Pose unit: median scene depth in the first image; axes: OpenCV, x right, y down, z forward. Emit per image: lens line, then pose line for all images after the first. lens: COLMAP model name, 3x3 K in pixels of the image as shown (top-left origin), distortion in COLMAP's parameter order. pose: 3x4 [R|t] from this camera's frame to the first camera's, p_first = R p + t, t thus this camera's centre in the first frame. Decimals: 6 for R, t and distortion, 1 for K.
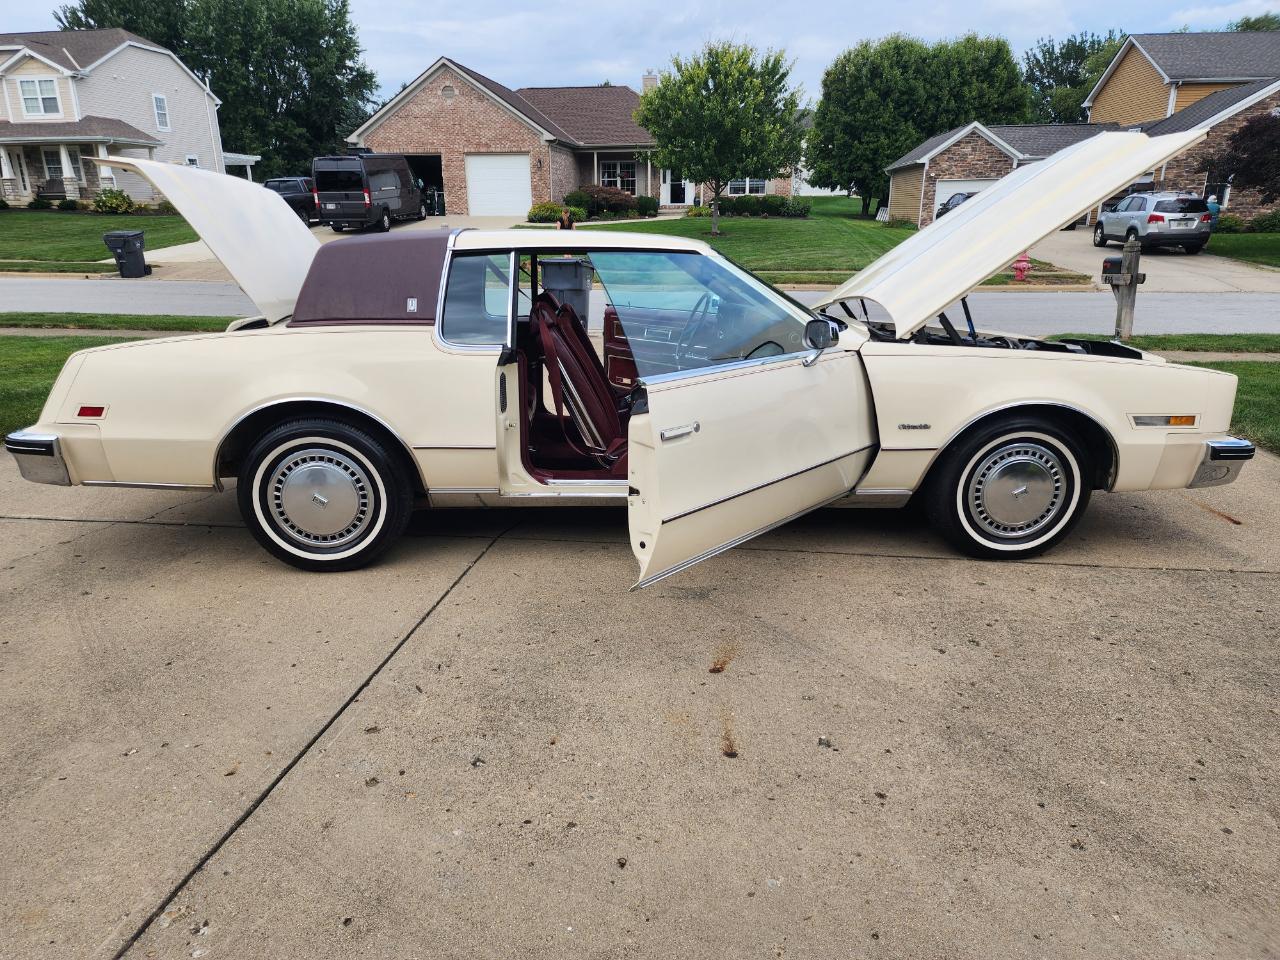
lens RADIAL K [[863.2, 0, 624.5], [0, 863.2, 483.2], [0, 0, 1]] dist [0.081147, -0.073065]
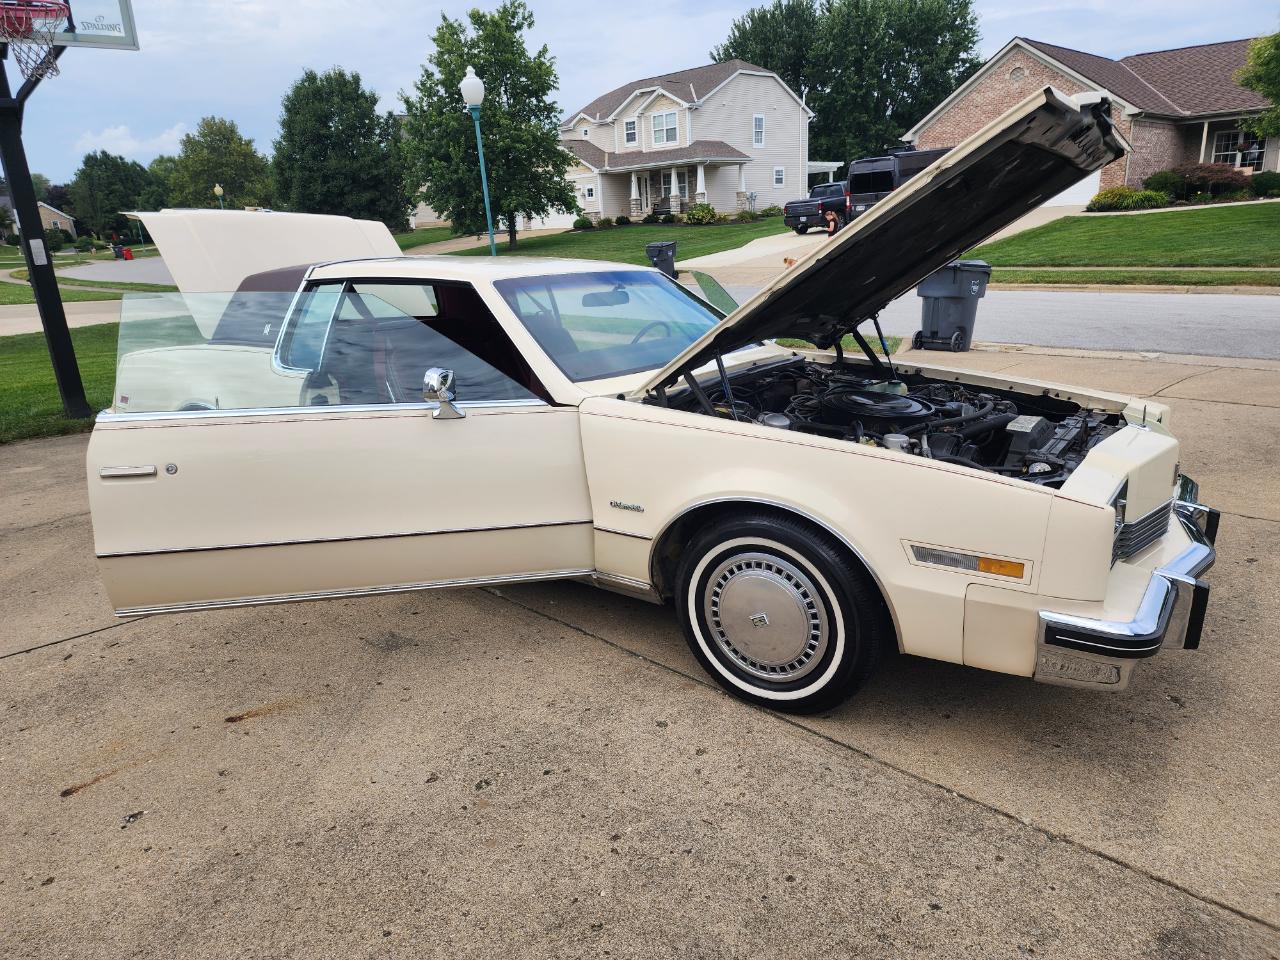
lens RADIAL K [[864.7, 0, 631.9], [0, 864.7, 479.7], [0, 0, 1]] dist [0.076157, -0.066833]
pose [[0.793818, 0.139963, -0.591830, 0.127954], [-0.139916, 0.989083, 0.046242, -0.020229], [0.591841, 0.046098, 0.804735, 0.057782]]
